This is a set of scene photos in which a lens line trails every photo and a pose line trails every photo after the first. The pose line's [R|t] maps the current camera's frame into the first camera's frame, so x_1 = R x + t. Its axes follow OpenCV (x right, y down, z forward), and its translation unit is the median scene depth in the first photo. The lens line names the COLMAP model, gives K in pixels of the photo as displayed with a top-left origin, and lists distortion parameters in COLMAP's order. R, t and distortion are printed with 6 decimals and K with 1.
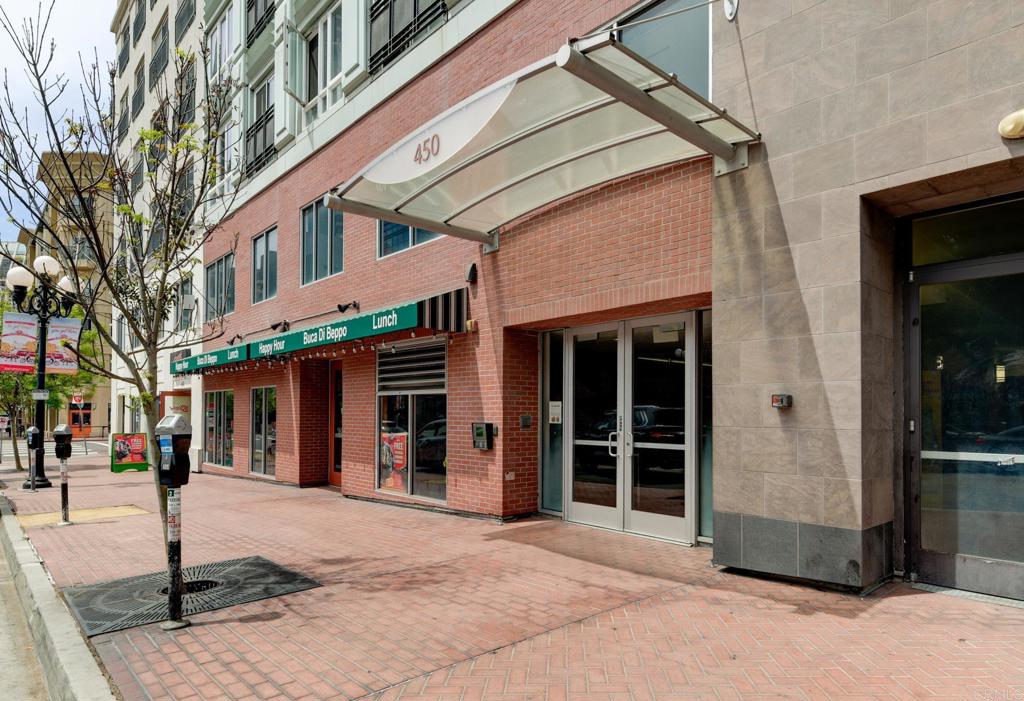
lens RADIAL K [[522.3, 0, 512.1], [0, 522.3, 405.6], [0, 0, 1]] dist [0.003563, 0.000587]
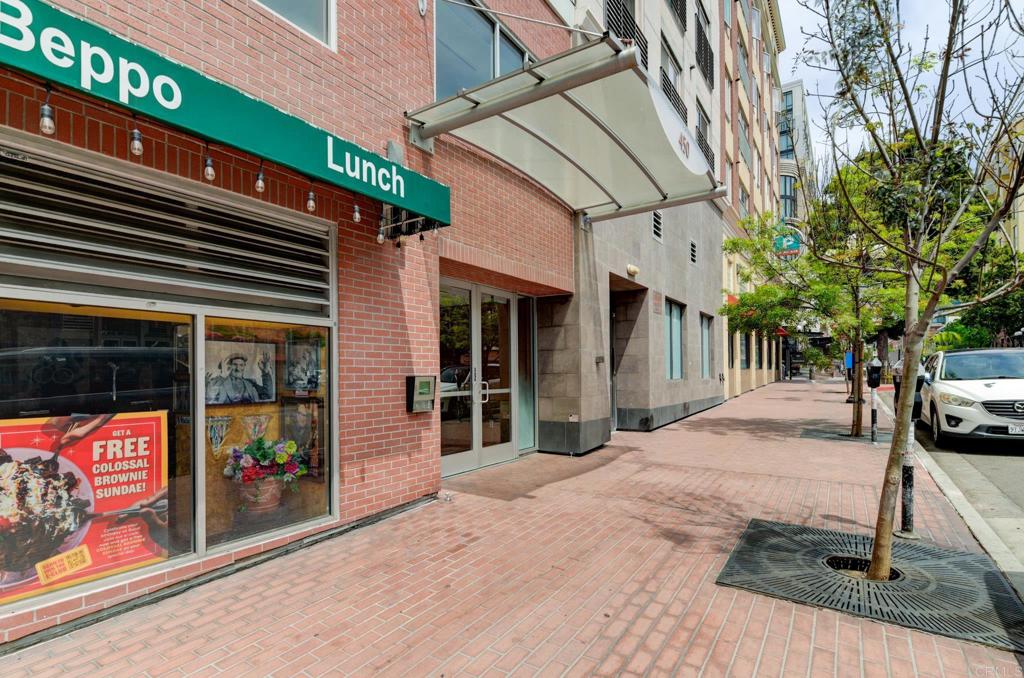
lens RADIAL K [[482.9, 0, 511.7], [0, 482.9, 369.1], [0, 0, 1]] dist [0.000721, -0.000335]
pose [[-0.172449, 0.005583, 0.985003, -0.906943], [-0.010299, 0.999919, -0.007470, 0.032938], [-0.984965, -0.011433, -0.172378, 1.198501]]
